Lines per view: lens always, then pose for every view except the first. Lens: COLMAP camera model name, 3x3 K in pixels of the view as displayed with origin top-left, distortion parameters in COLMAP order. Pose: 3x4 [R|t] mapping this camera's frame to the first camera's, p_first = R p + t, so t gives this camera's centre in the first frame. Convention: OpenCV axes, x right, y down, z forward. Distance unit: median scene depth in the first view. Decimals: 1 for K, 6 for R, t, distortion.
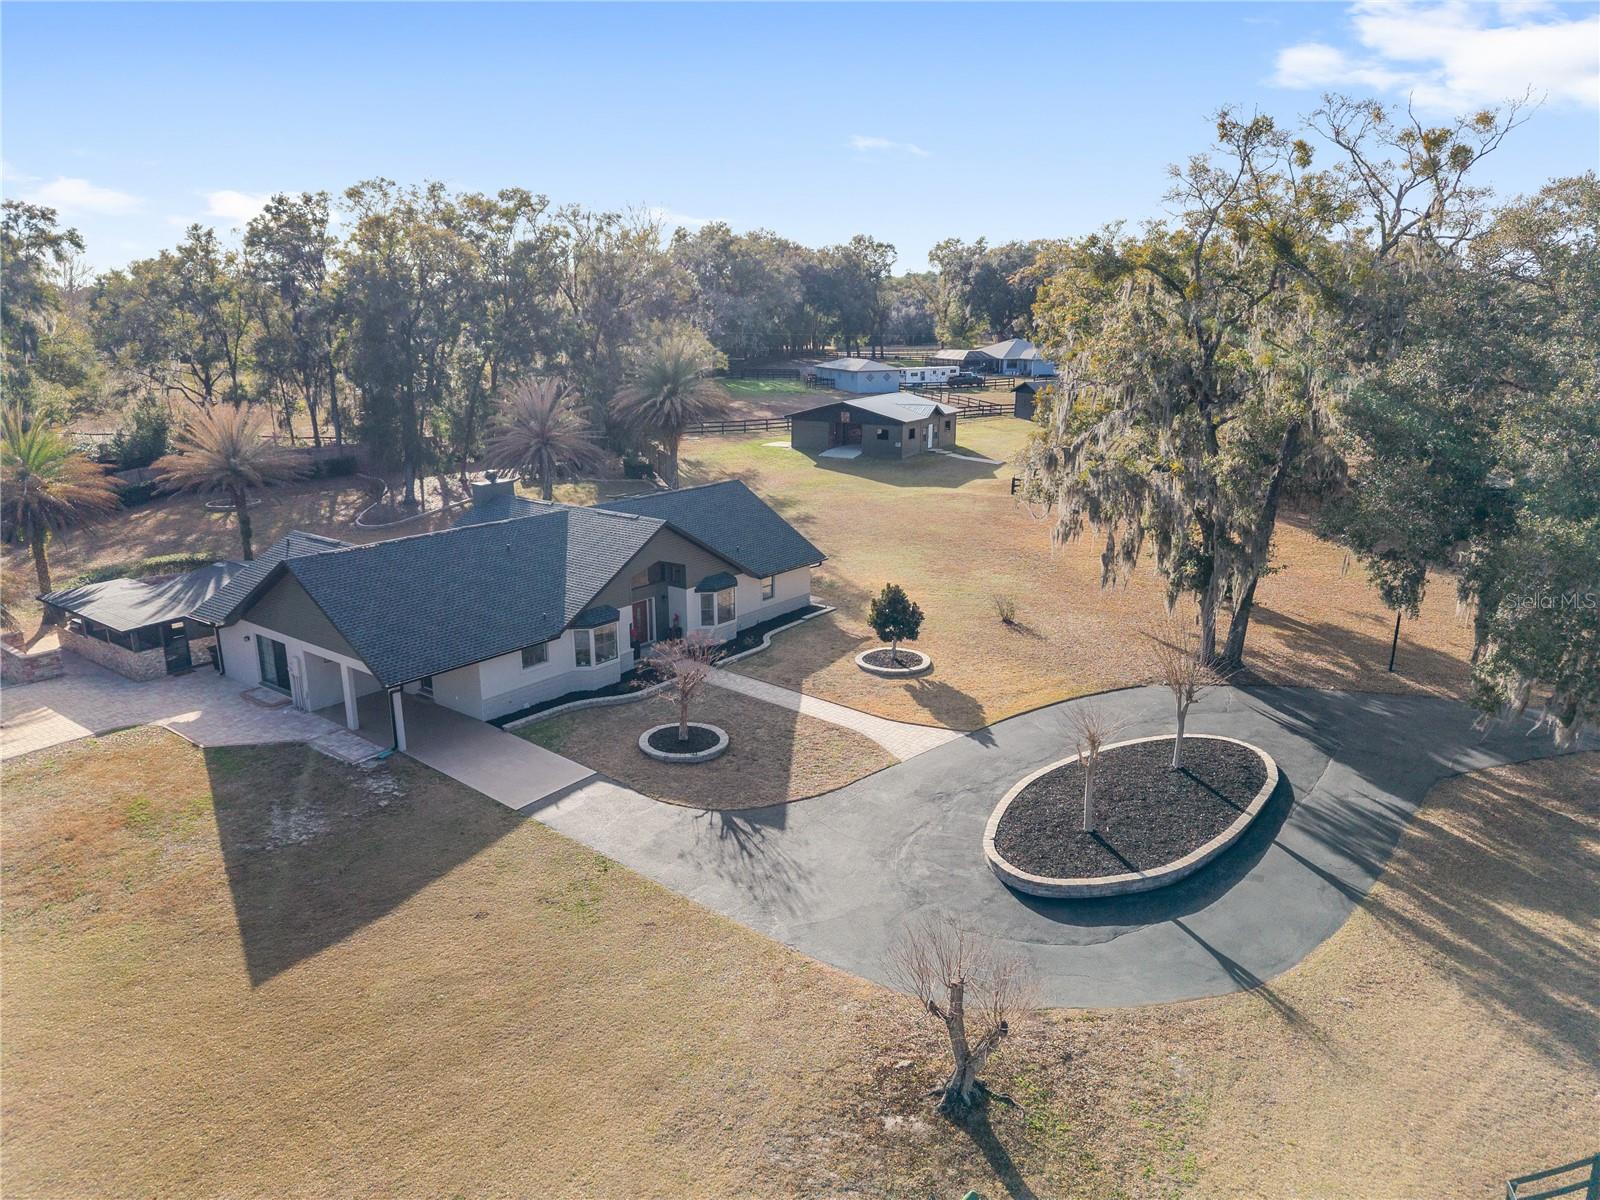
lens RADIAL K [[1060.2, 0, 783.7], [0, 1060.2, 593.8], [0, 0, 1]] dist [0.039977, -0.050814]
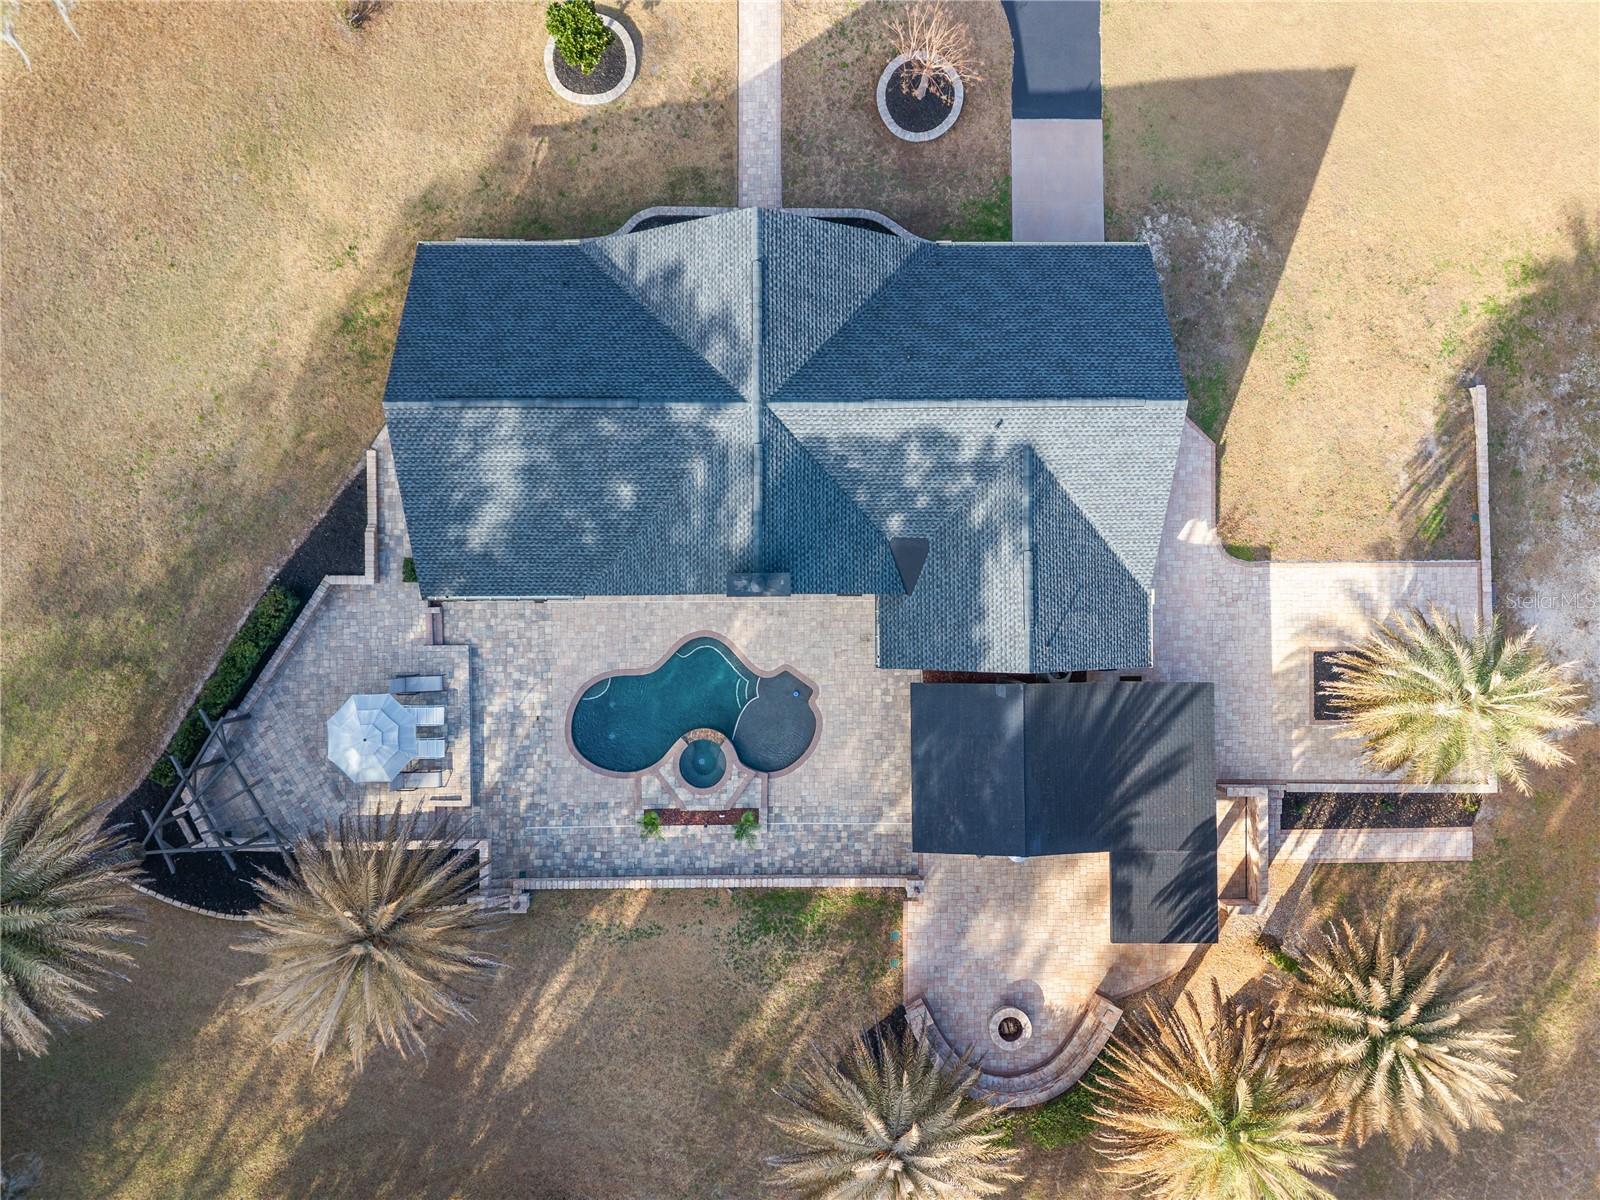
lens RADIAL K [[1060.2, 0, 783.7], [0, 1060.2, 593.8], [0, 0, 1]] dist [0.039977, -0.050814]
pose [[-0.625820, -0.778748, -0.043604, -0.289715], [0.187563, -0.204524, 0.960724, -0.827945], [-0.757079, 0.593062, 0.274059, 0.947319]]
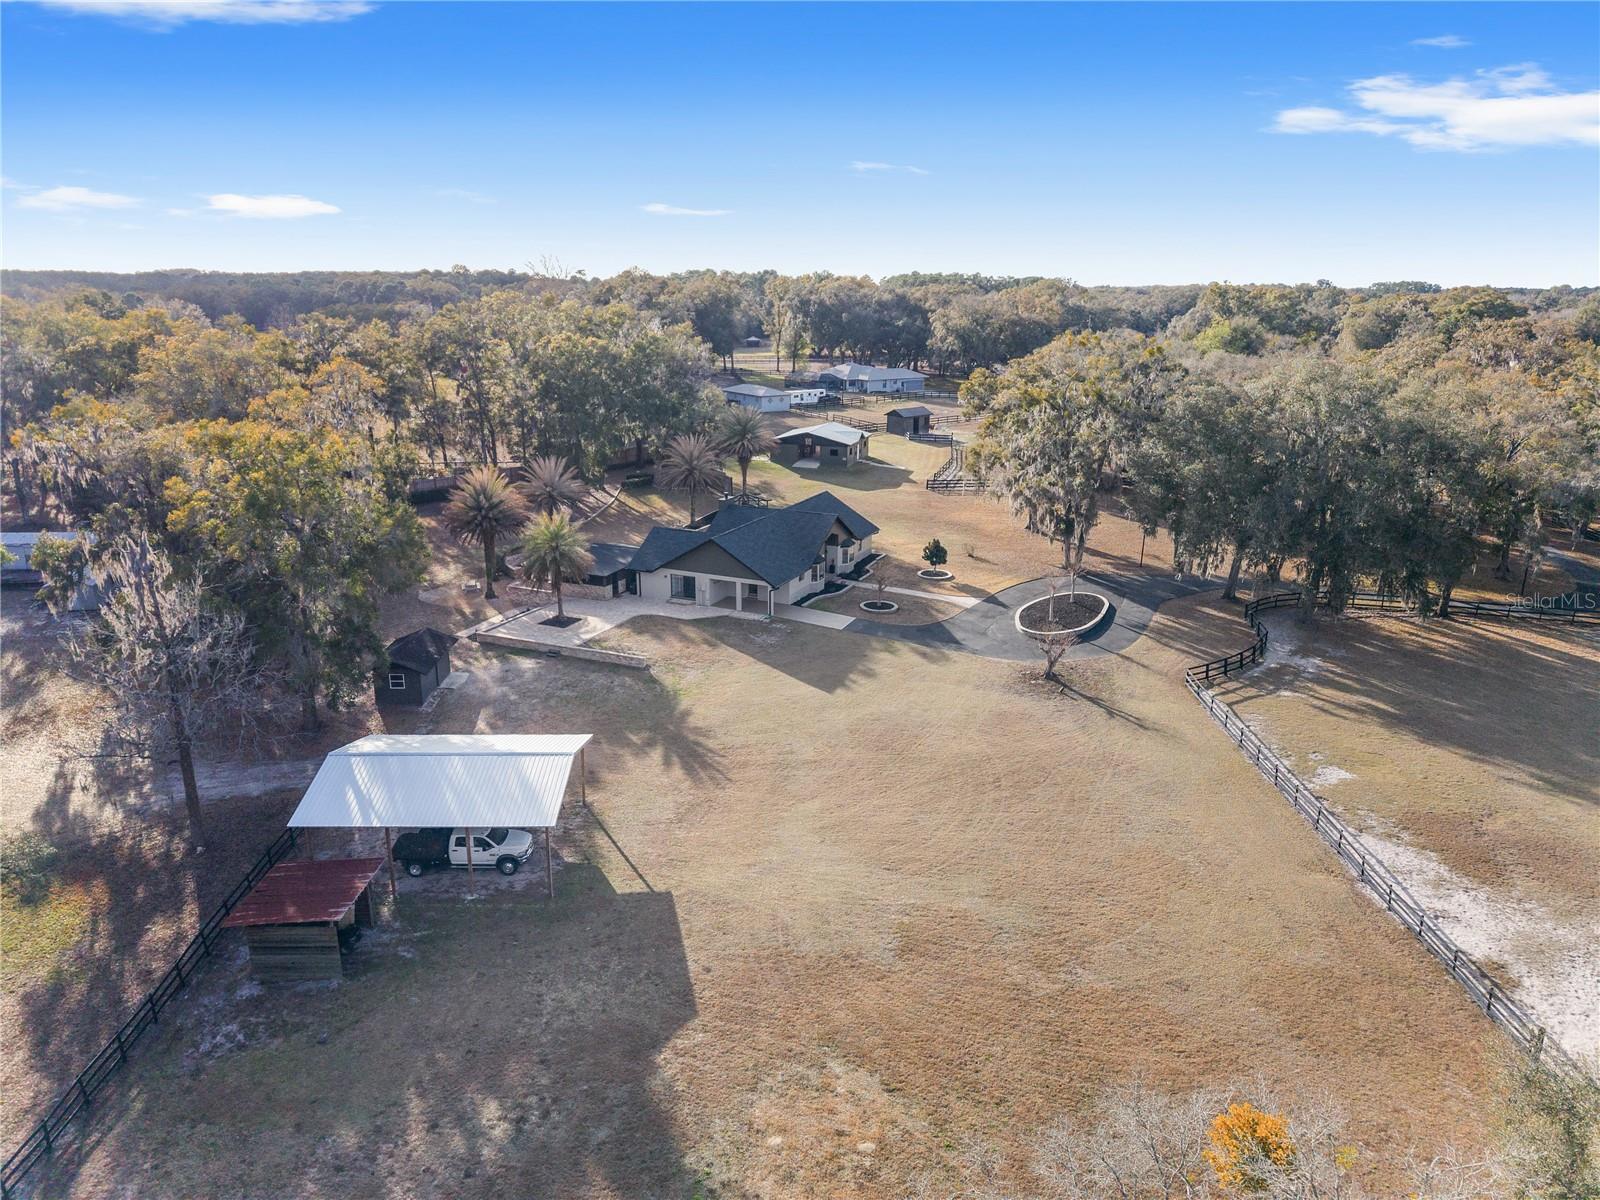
lens RADIAL K [[1060.2, 0, 783.7], [0, 1060.2, 593.8], [0, 0, 1]] dist [0.039977, -0.050814]
pose [[0.972884, -0.054467, 0.224789, -0.722260], [0.049754, 0.998408, 0.026579, 0.029846], [-0.225879, -0.014674, 0.974045, -1.097863]]
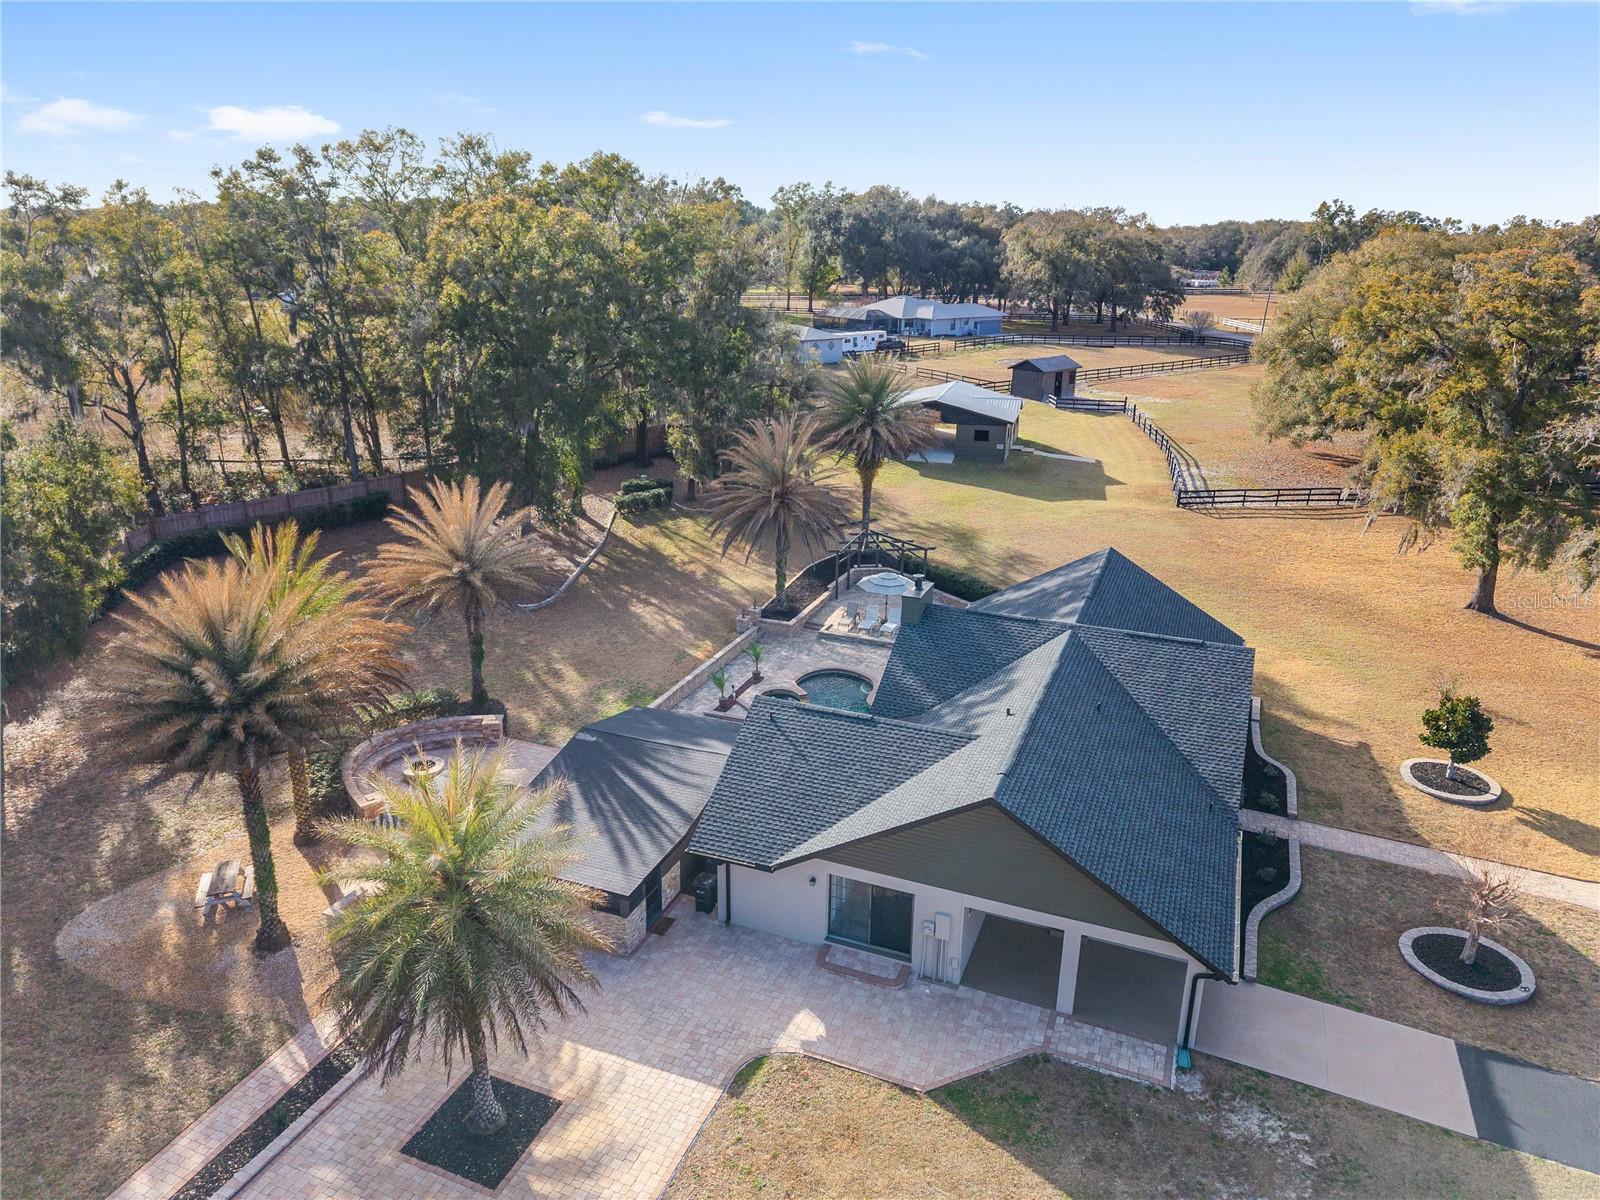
lens RADIAL K [[1060.2, 0, 783.7], [0, 1060.2, 593.8], [0, 0, 1]] dist [0.039977, -0.050814]
pose [[0.962893, -0.074254, 0.259467, -0.659556], [0.057019, 0.995676, 0.073339, -0.190558], [-0.263791, -0.055823, 0.962963, 0.328982]]
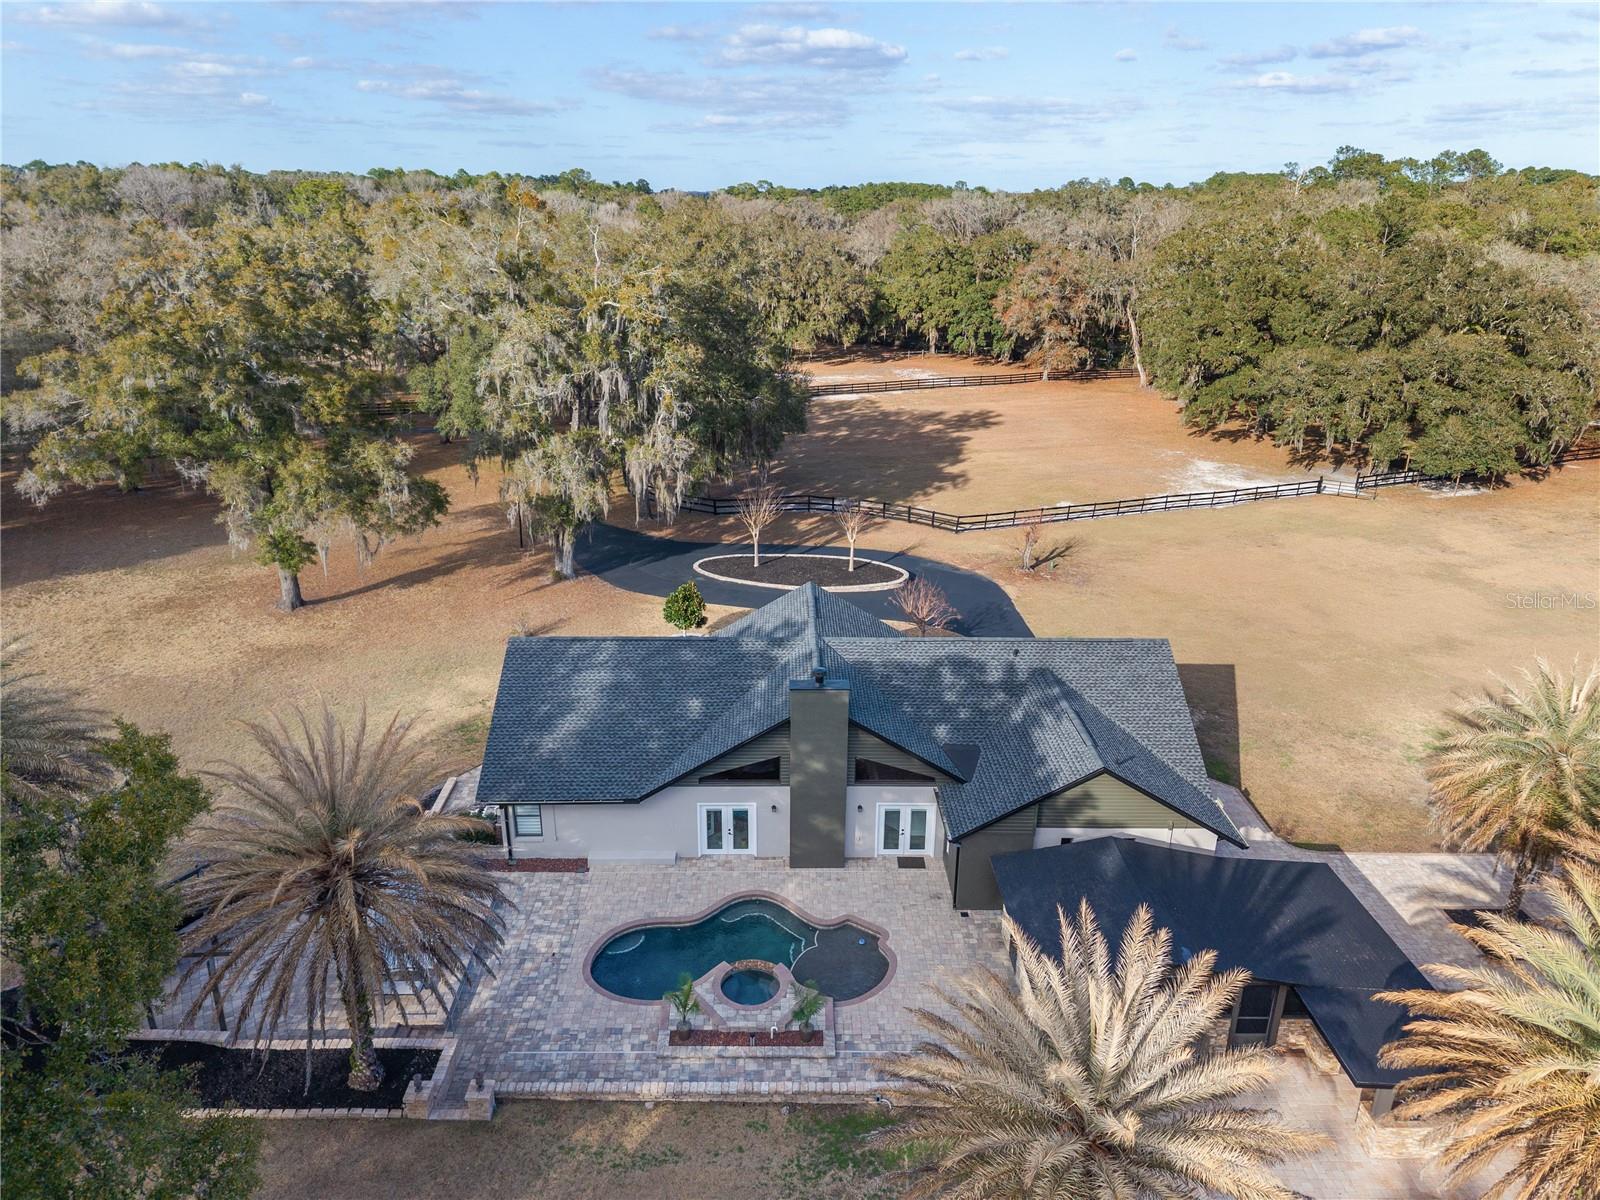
lens RADIAL K [[1131.6, 0, 764.6], [0, 1131.6, 594.7], [0, 0, 1]] dist [-0.006850, 0.001558]
pose [[-0.617304, -0.267670, 0.739790, -0.893766], [0.203626, 0.853937, 0.478882, -0.593172], [-0.759916, 0.446256, -0.472634, 1.563408]]
